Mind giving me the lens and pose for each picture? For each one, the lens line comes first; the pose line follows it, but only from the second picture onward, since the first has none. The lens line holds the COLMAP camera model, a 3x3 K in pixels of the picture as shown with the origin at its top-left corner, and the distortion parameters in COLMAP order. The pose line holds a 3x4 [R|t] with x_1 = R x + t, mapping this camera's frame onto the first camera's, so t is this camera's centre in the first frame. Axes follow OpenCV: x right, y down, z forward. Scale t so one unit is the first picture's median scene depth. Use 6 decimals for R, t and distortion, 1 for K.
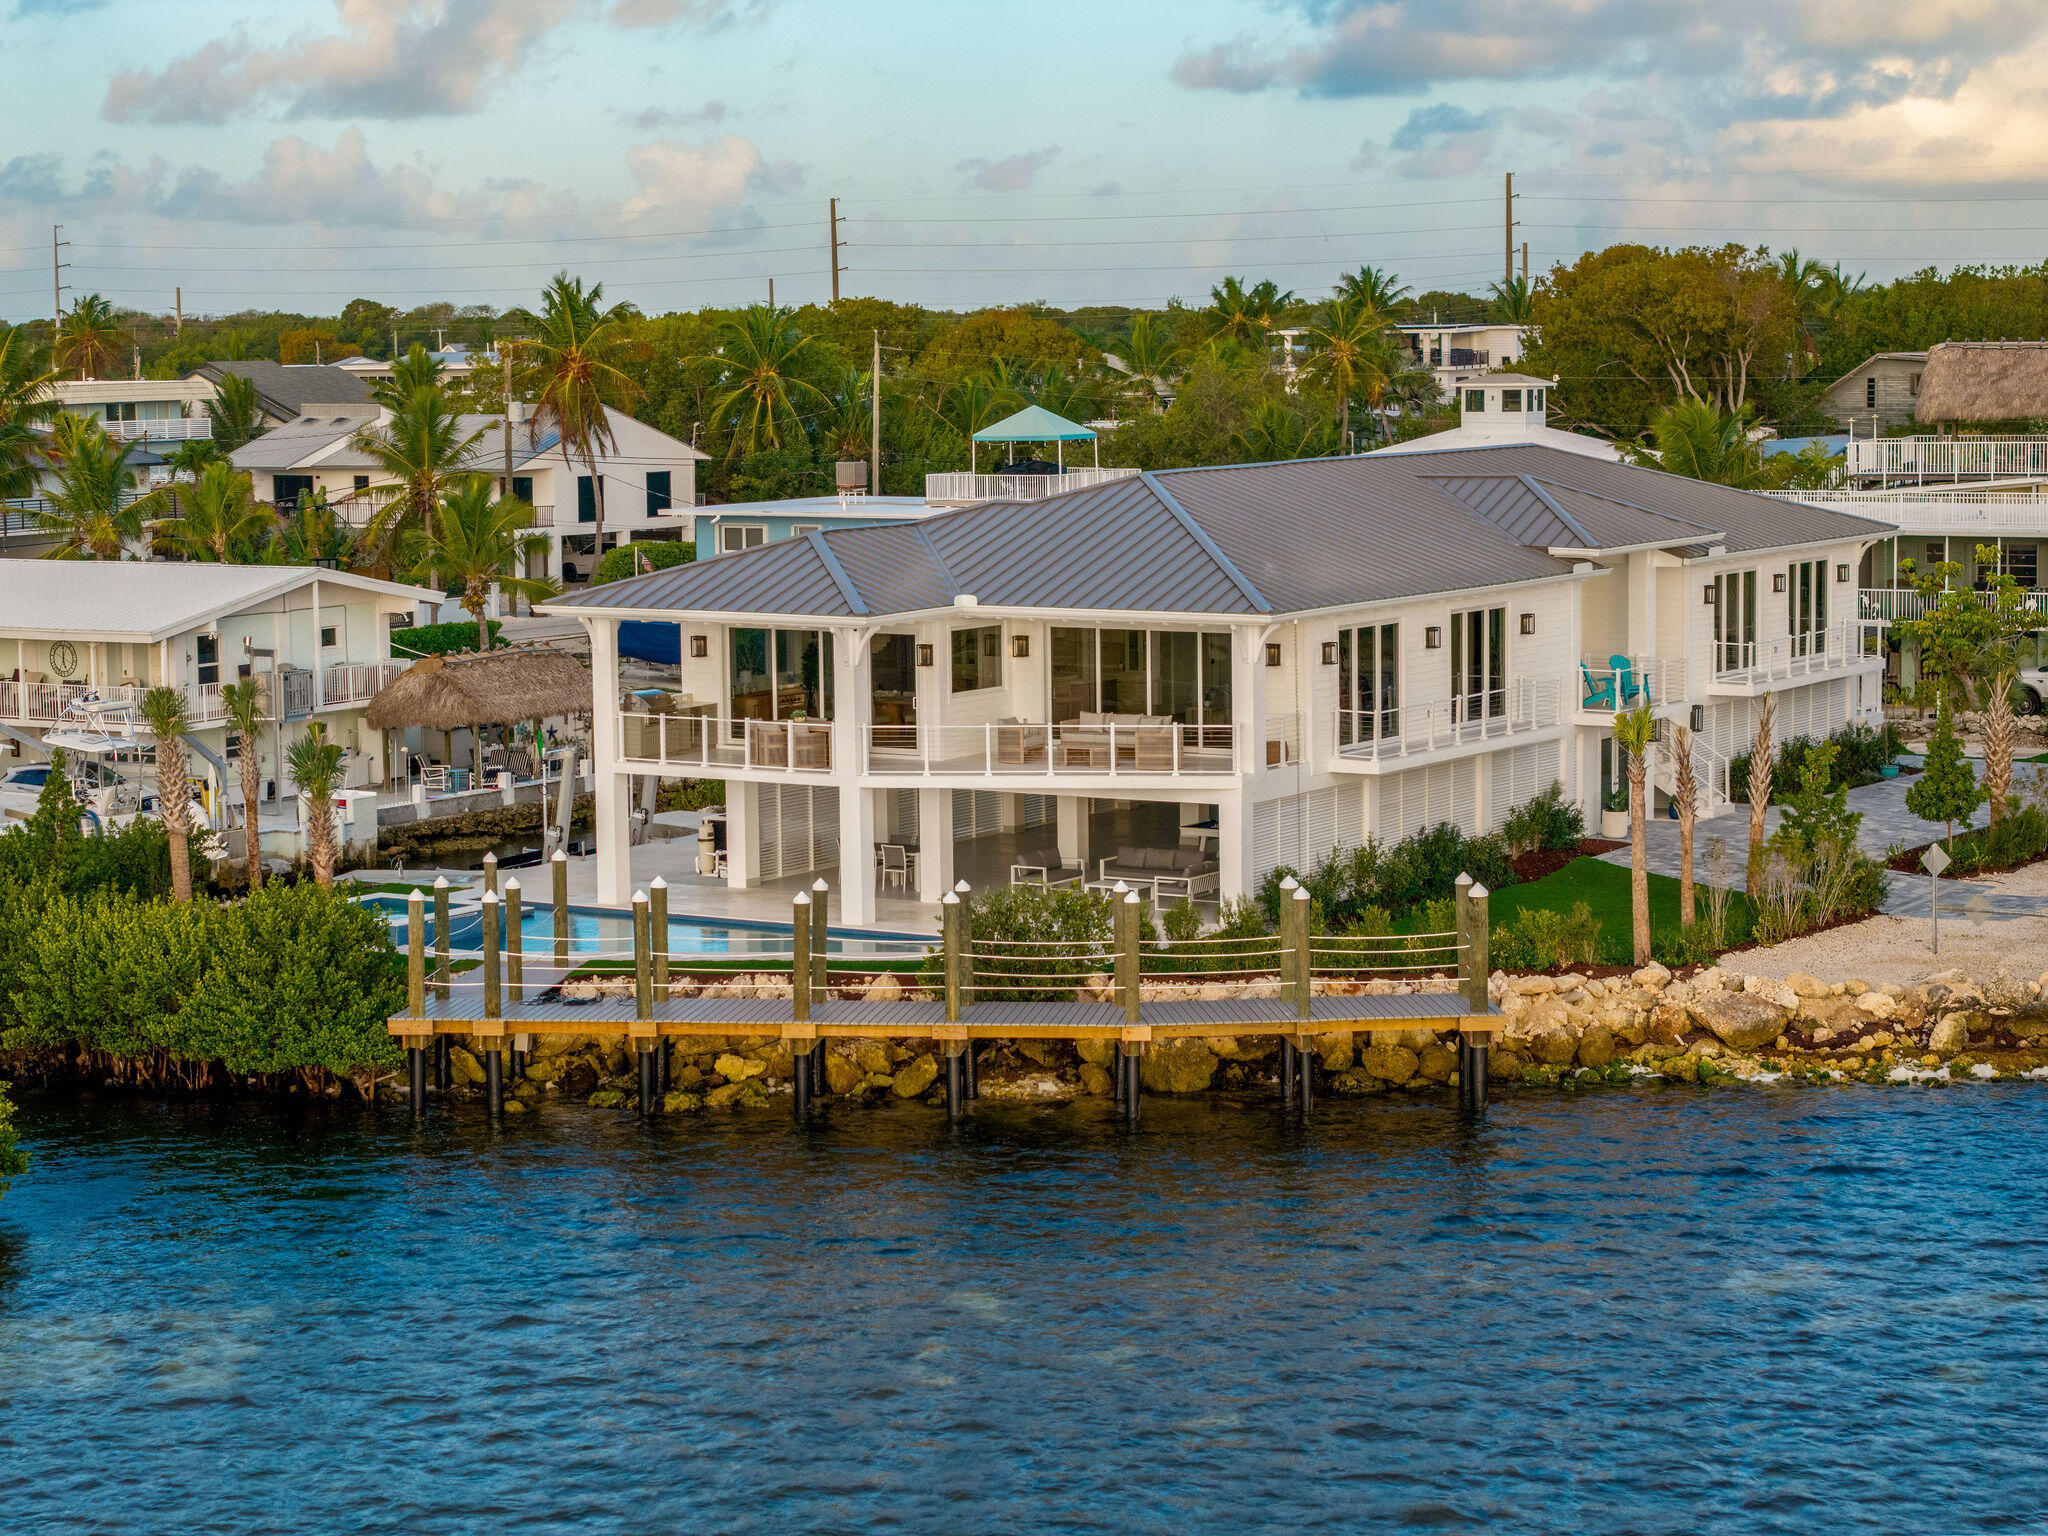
lens RADIAL K [[4182.3, 0, 1024.0], [0, 4182.3, 768.0], [0, 0, 1]] dist [-0.006712, -0.223932]
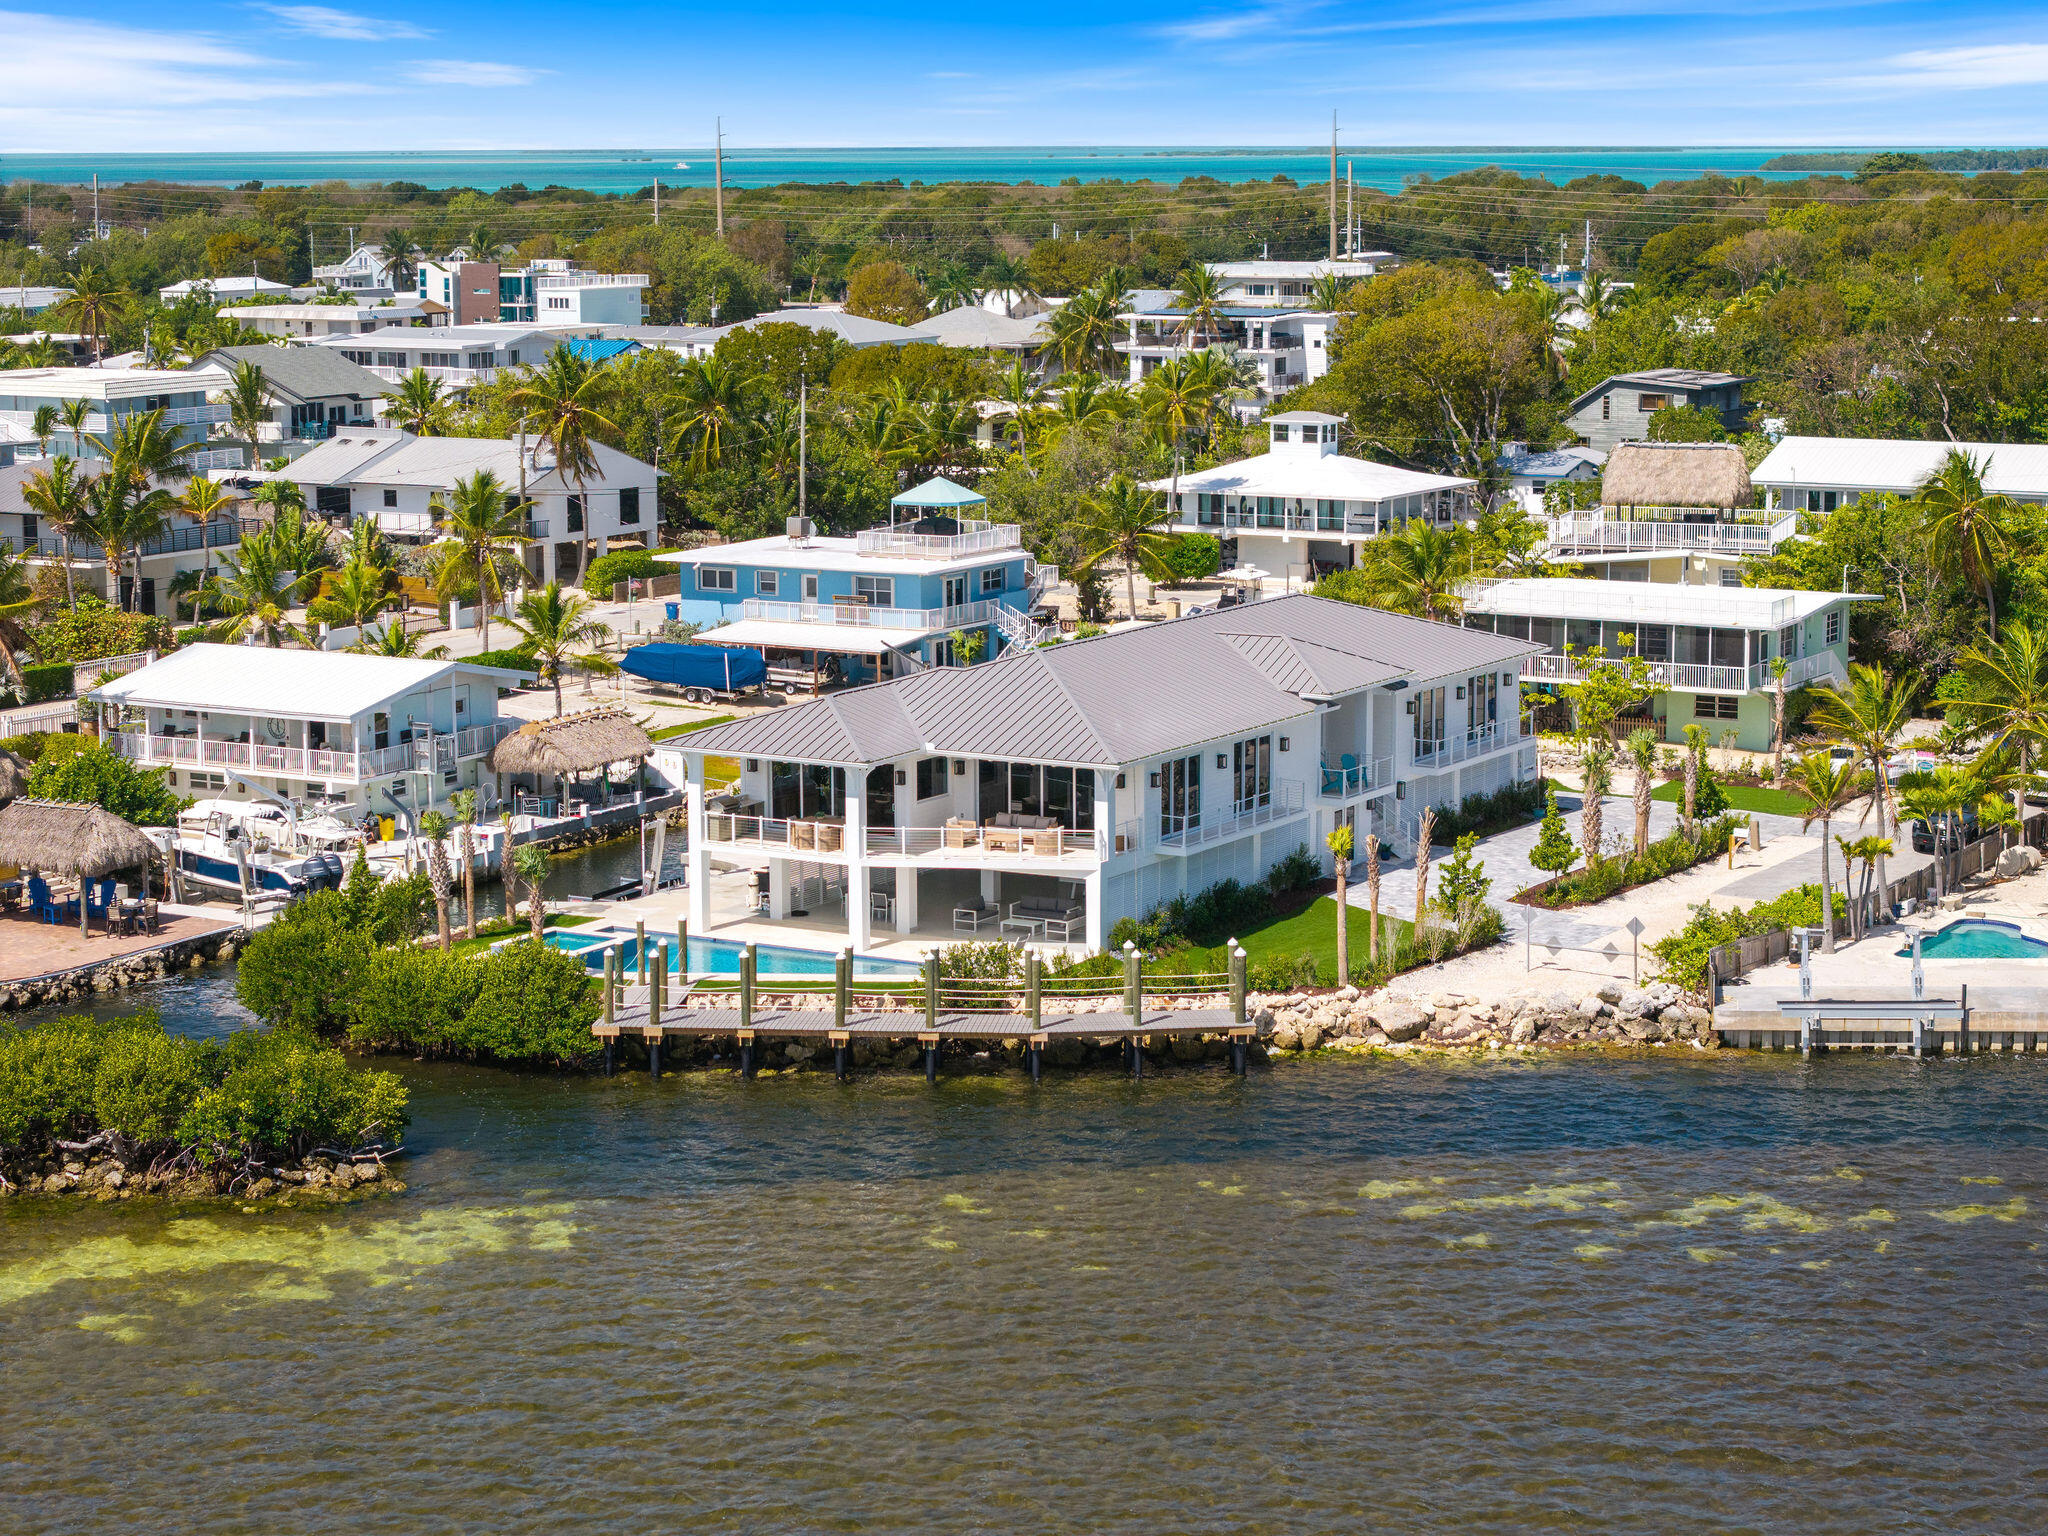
lens RADIAL K [[4182.3, 0, 1024.0], [0, 4182.3, 768.0], [0, 0, 1]] dist [-0.006712, -0.223932]
pose [[0.999290, 0.003269, 0.037544, -0.036424], [-0.005020, 0.998899, 0.046633, -0.104634], [-0.037351, -0.046789, 0.998206, -0.580891]]
